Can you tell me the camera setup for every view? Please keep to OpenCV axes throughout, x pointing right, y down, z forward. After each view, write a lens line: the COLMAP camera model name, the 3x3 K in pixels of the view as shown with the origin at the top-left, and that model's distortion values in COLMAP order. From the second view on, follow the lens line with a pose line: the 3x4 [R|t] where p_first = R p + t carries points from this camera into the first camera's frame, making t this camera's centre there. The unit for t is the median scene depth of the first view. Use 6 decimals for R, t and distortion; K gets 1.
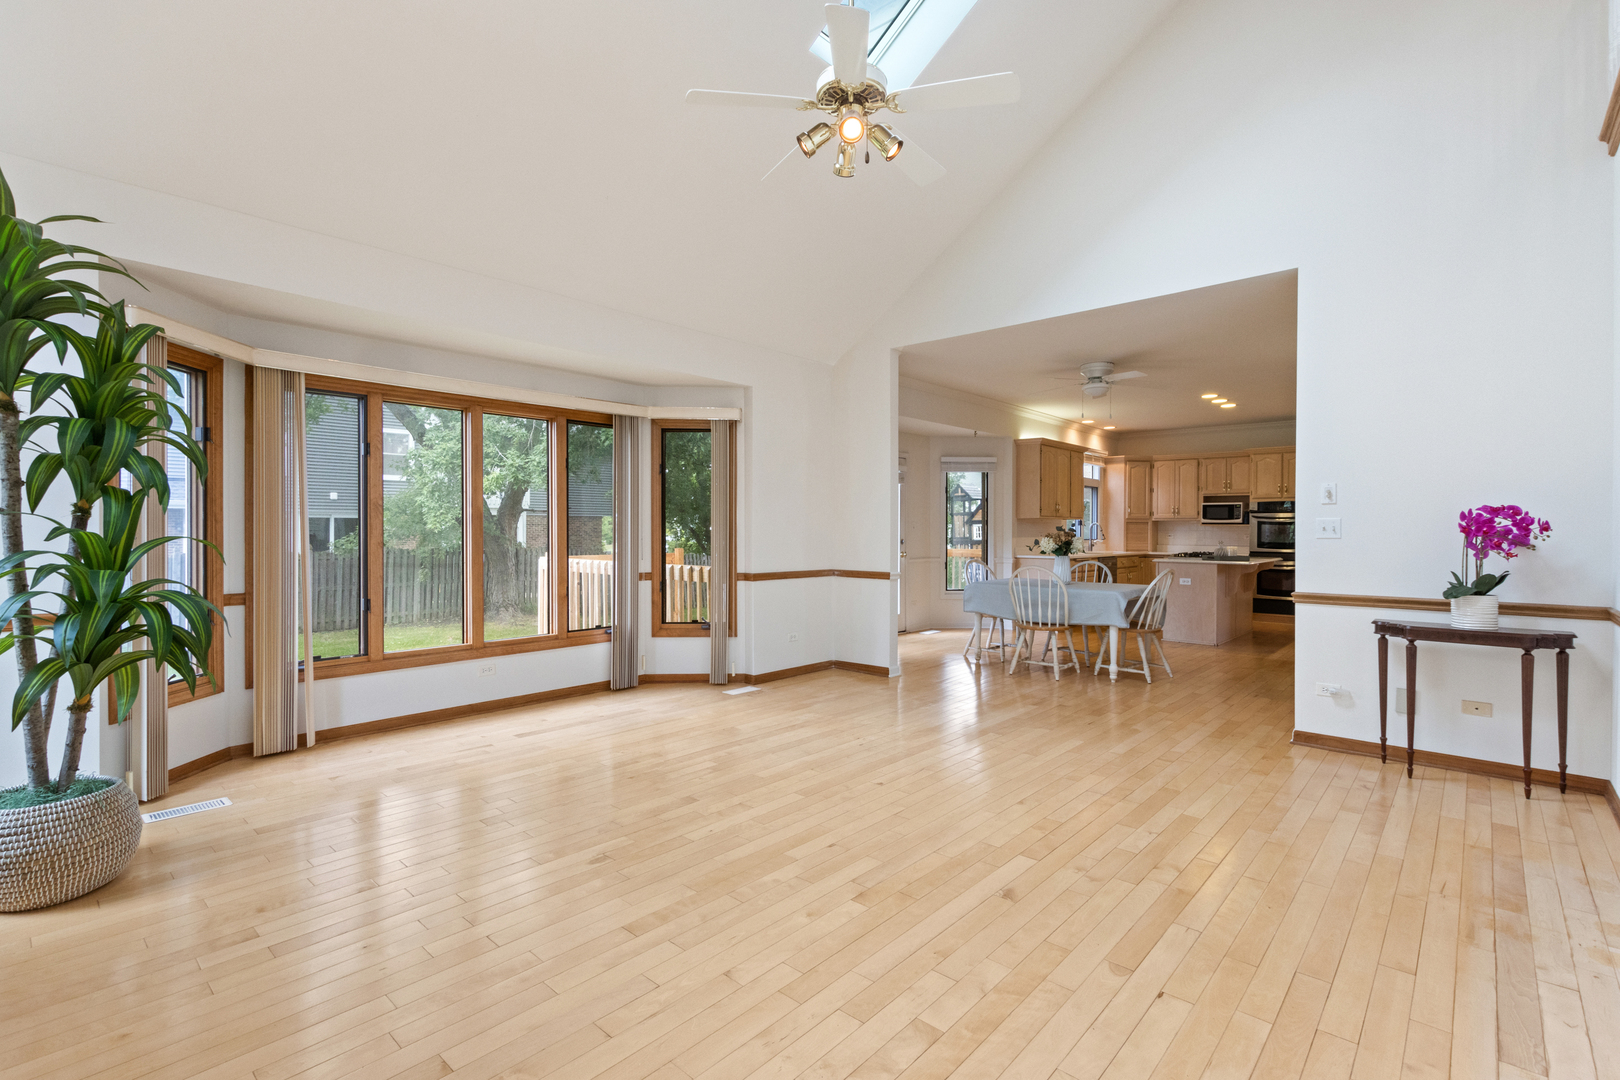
lens RADIAL K [[747.9, 0, 815.2], [0, 747.9, 534.9], [0, 0, 1]] dist [0.001668, 0.000582]
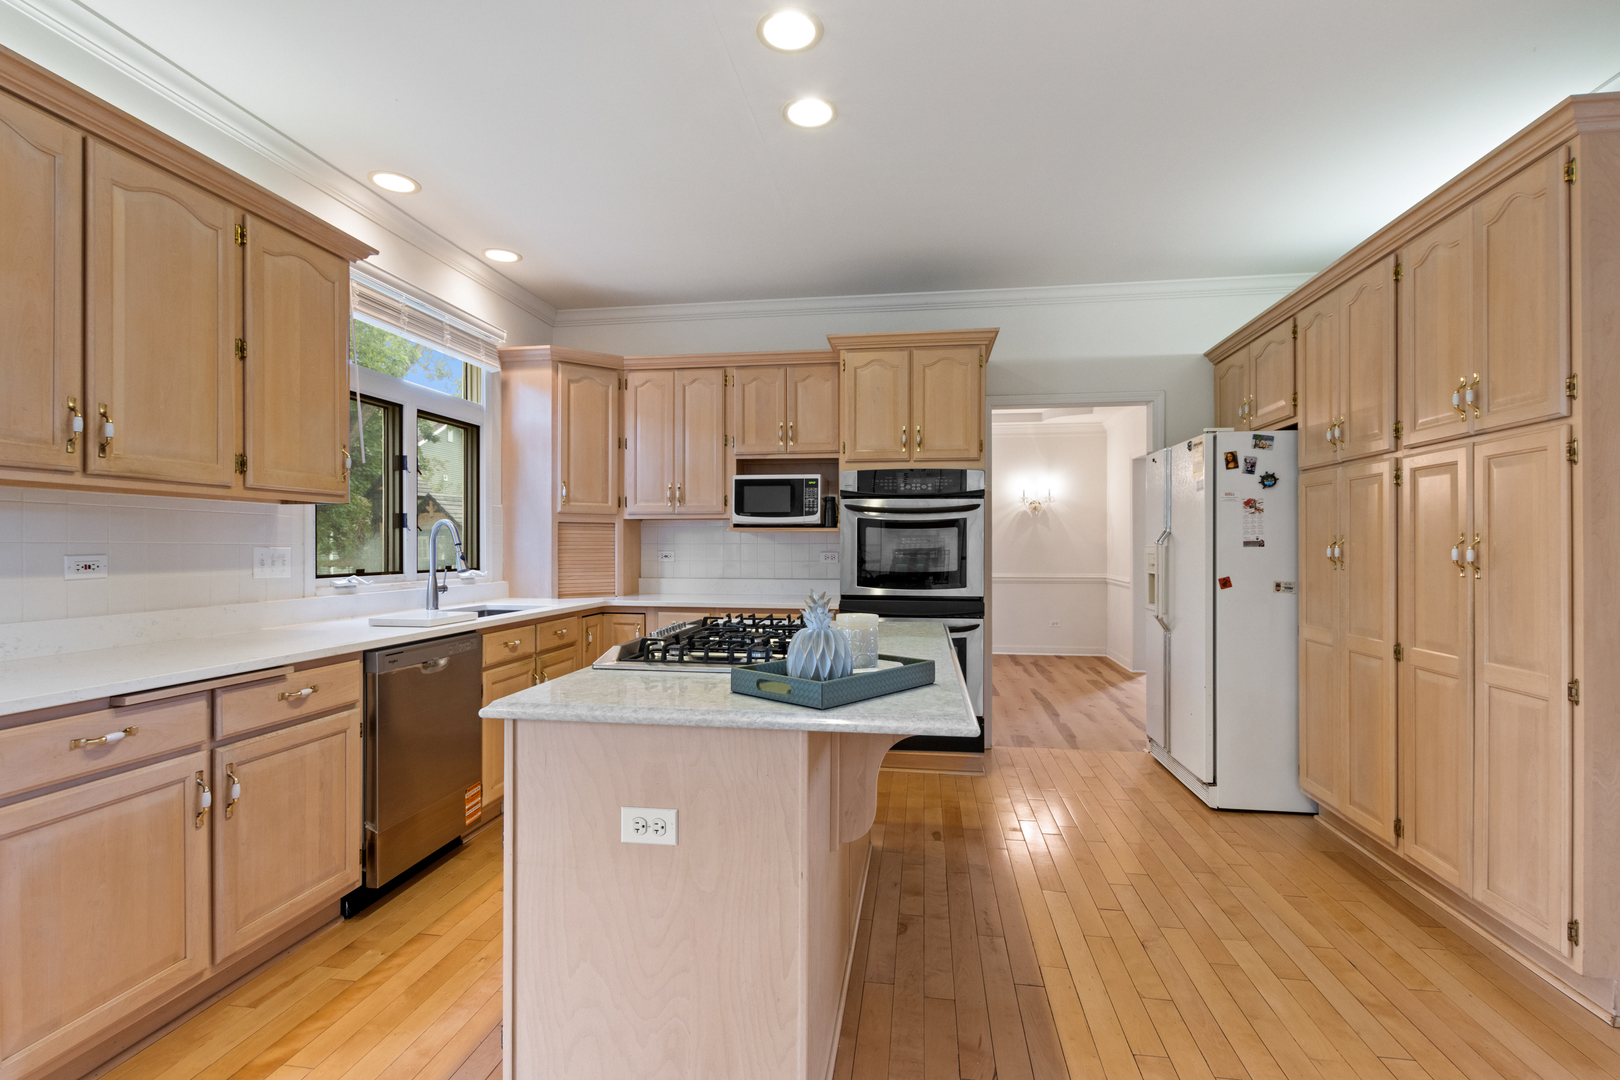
lens RADIAL K [[747.9, 0, 806.7], [0, 747.9, 544.5], [0, 0, 1]] dist [0.001668, 0.000582]
pose [[0.841484, -0.003323, 0.540273, 0.427718], [0.006417, 0.999972, -0.003845, -0.004021], [-0.540245, 0.006702, 0.841481, 0.823693]]
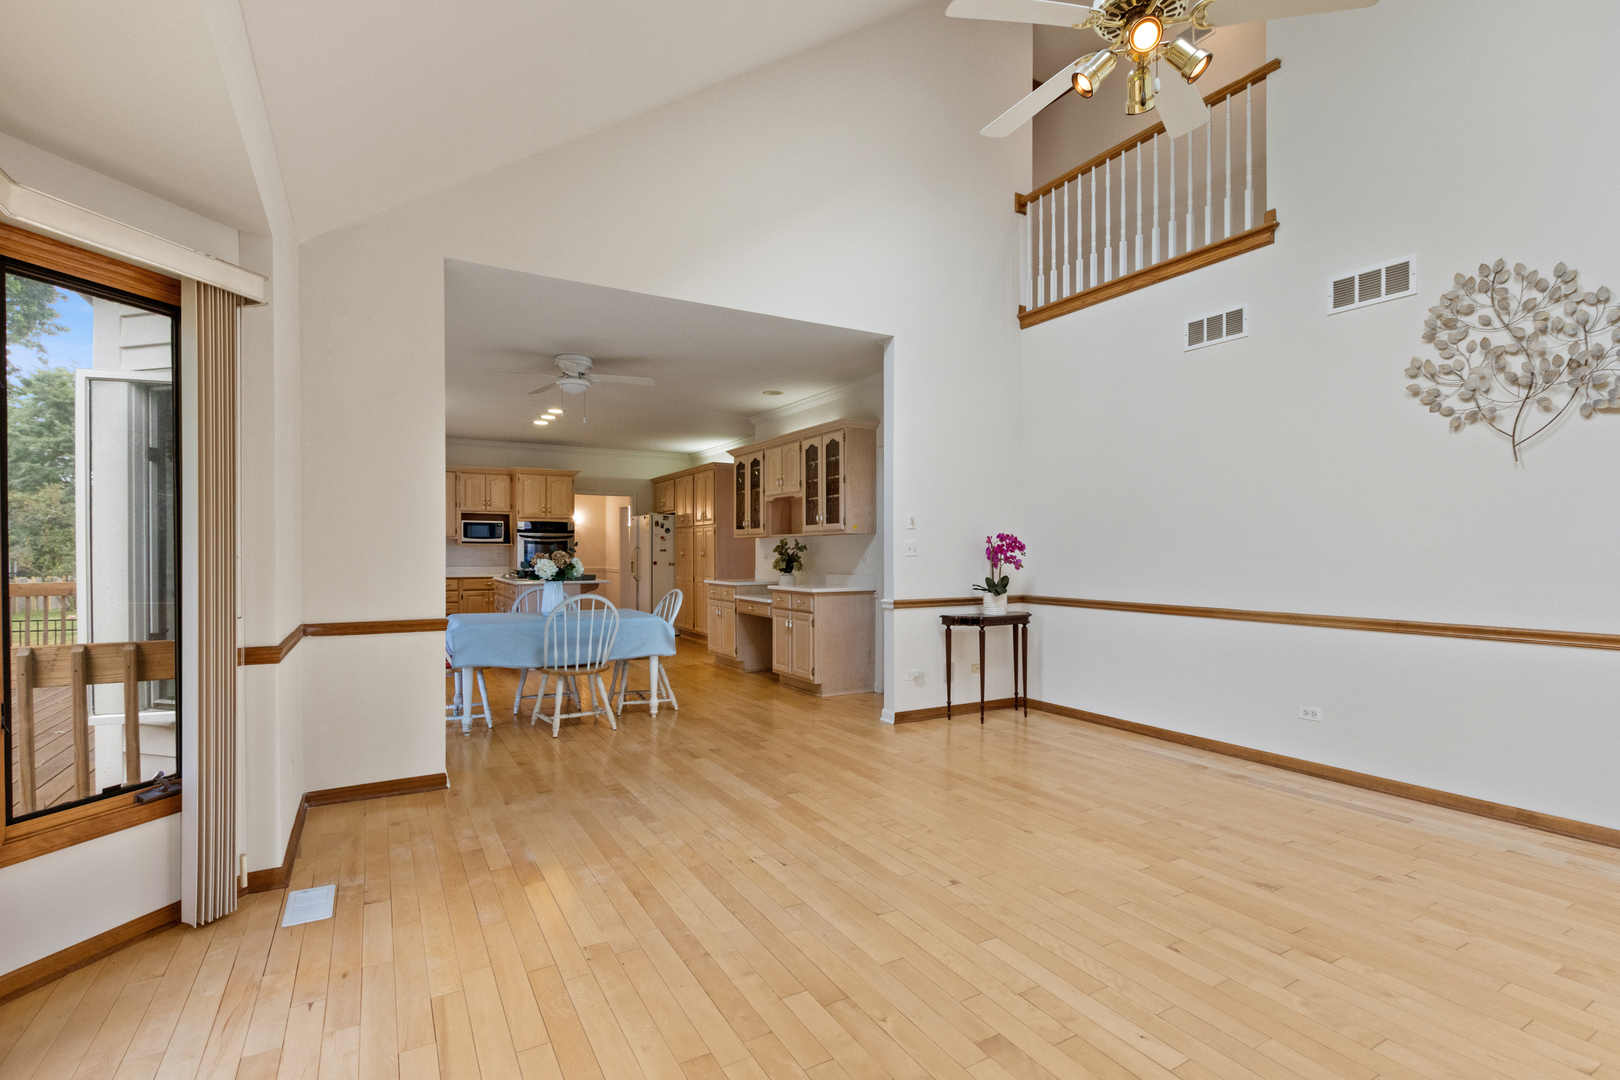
lens RADIAL K [[747.9, 0, 810.1], [0, 747.9, 548.9], [0, 0, 1]] dist [0.001668, 0.000582]
pose [[0.313312, -0.000519, 0.949650, -0.296515], [0.006545, 0.999977, -0.001613, -0.003593], [-0.949628, 0.006721, 0.313308, 0.387886]]
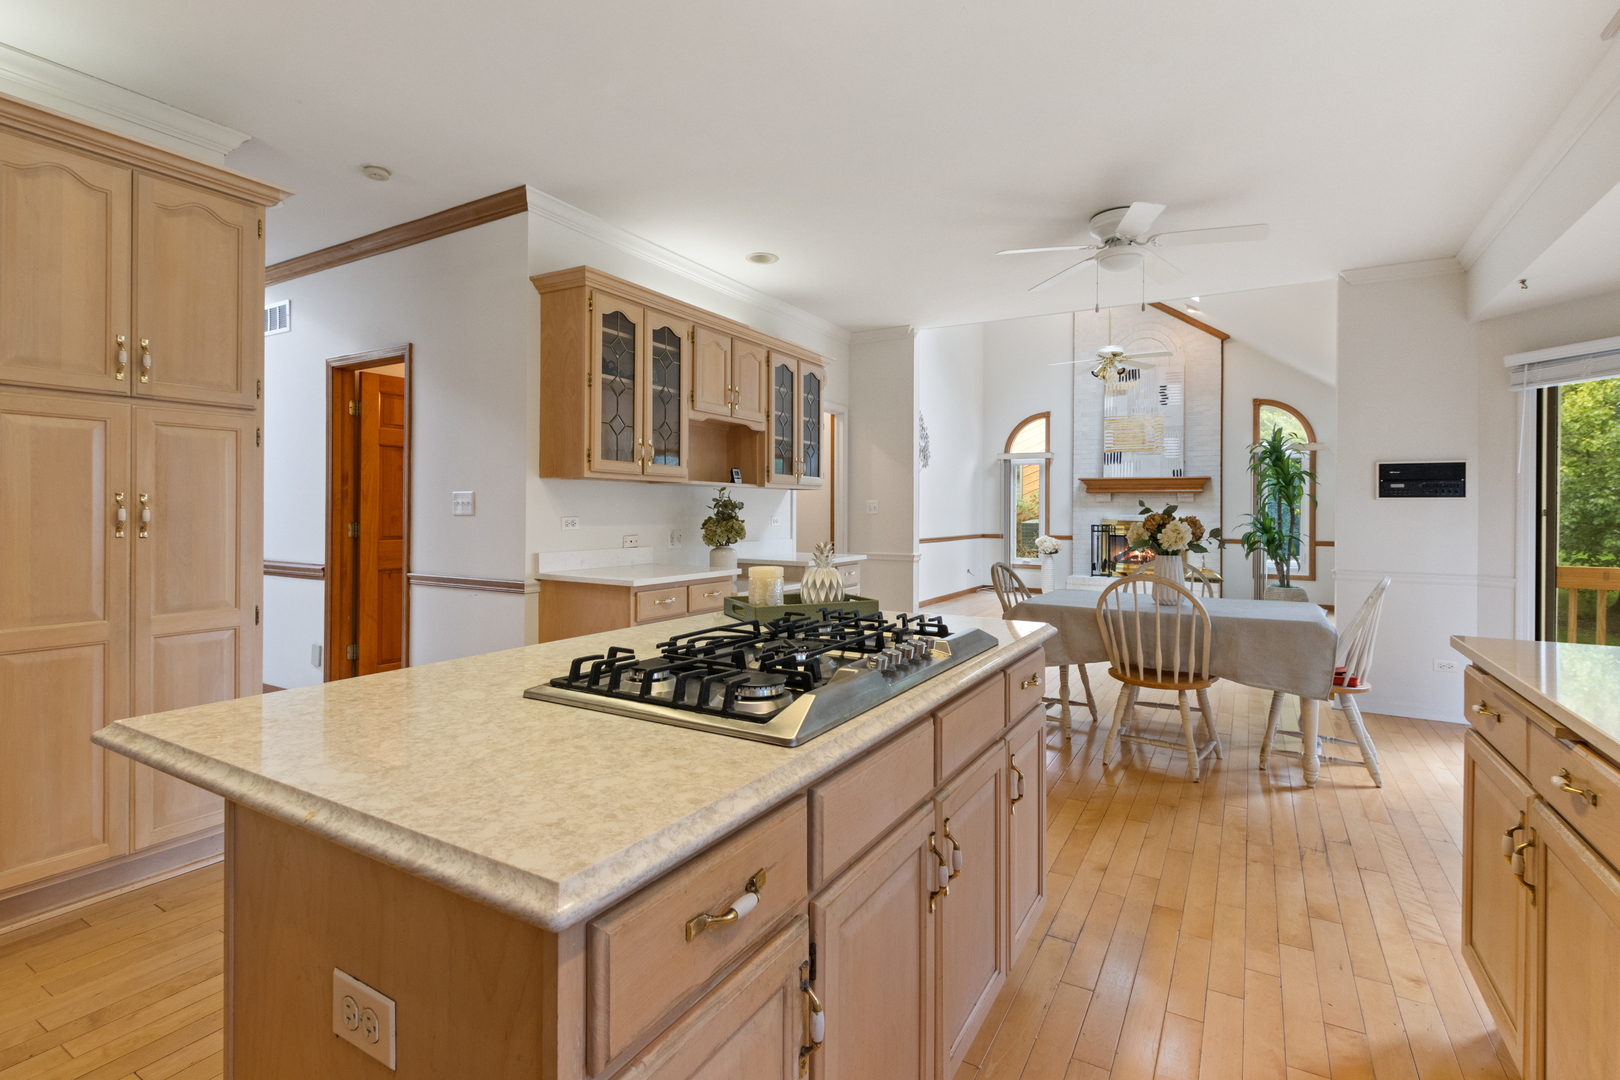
lens RADIAL K [[747.9, 0, 803.3], [0, 747.9, 514.1], [0, 0, 1]] dist [0.001668, 0.000582]
pose [[-0.982660, -0.009717, -0.185161, 0.587111], [-0.011875, 0.999874, 0.010548, -0.006192], [0.185035, 0.012564, -0.982652, 1.244605]]
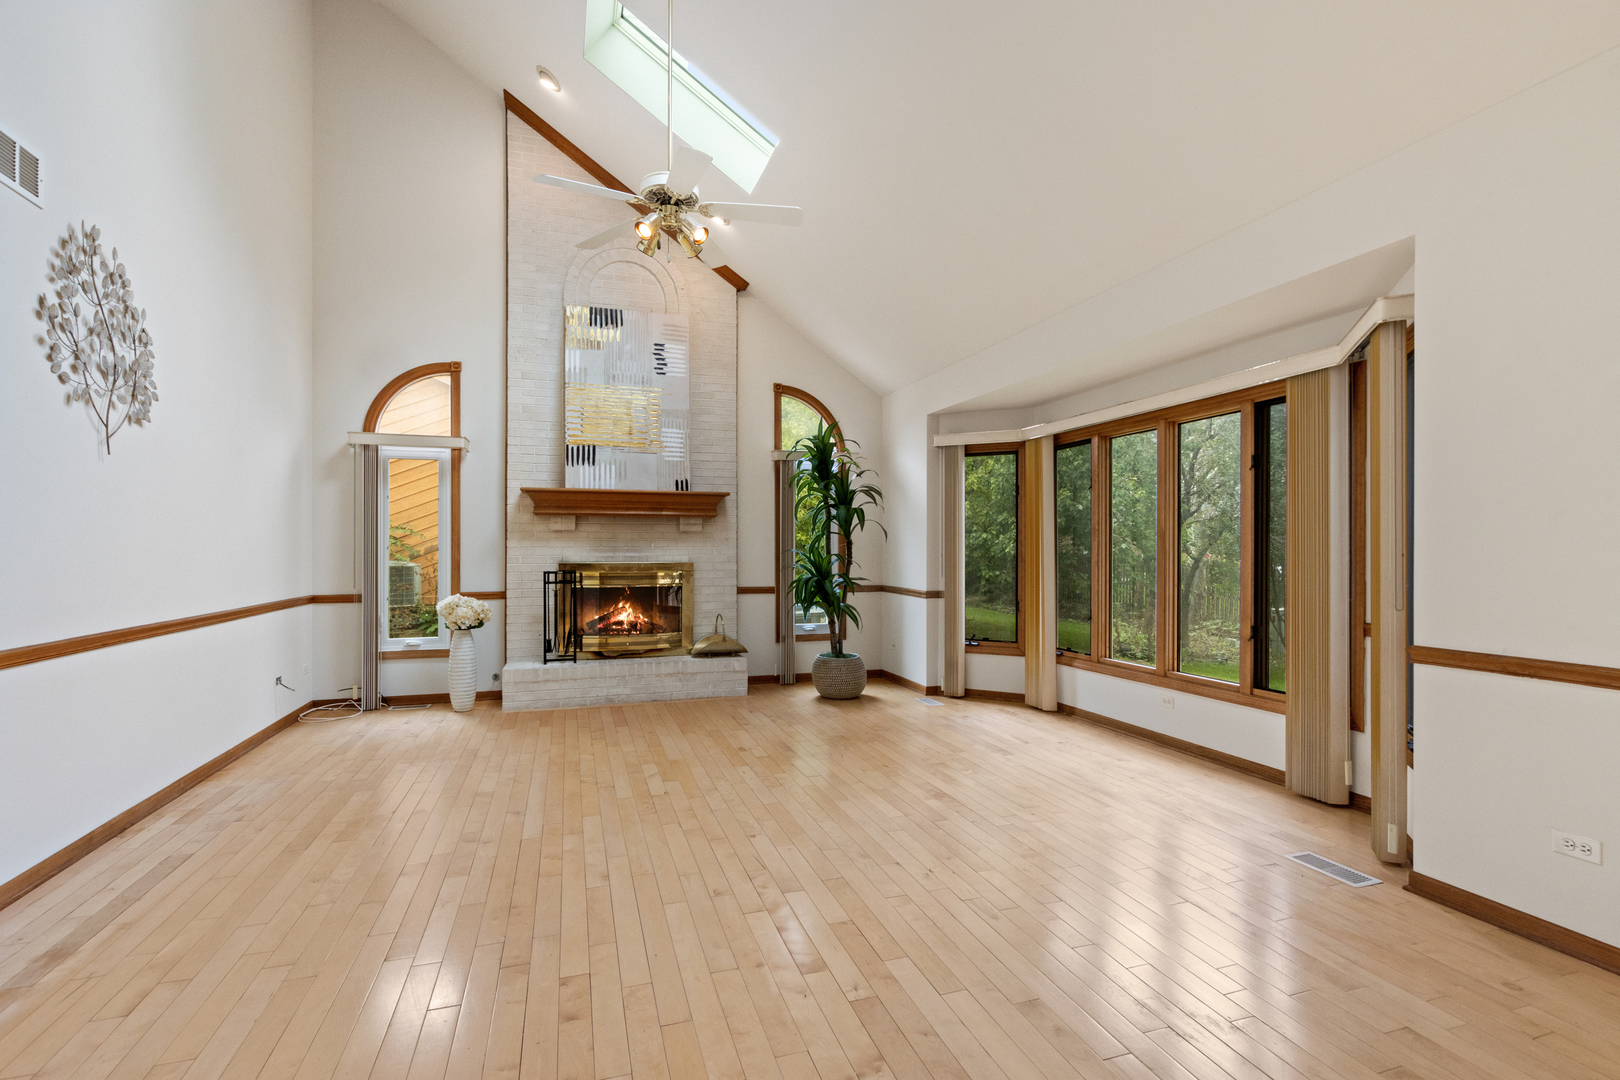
lens RADIAL K [[747.9, 0, 806.4], [0, 747.9, 536.1], [0, 0, 1]] dist [0.001668, 0.000582]
pose [[-0.495087, -0.018810, -0.868640, 0.363702], [-0.007799, 0.999822, -0.017206, -0.003581], [0.868808, -0.001744, -0.495146, 0.649621]]
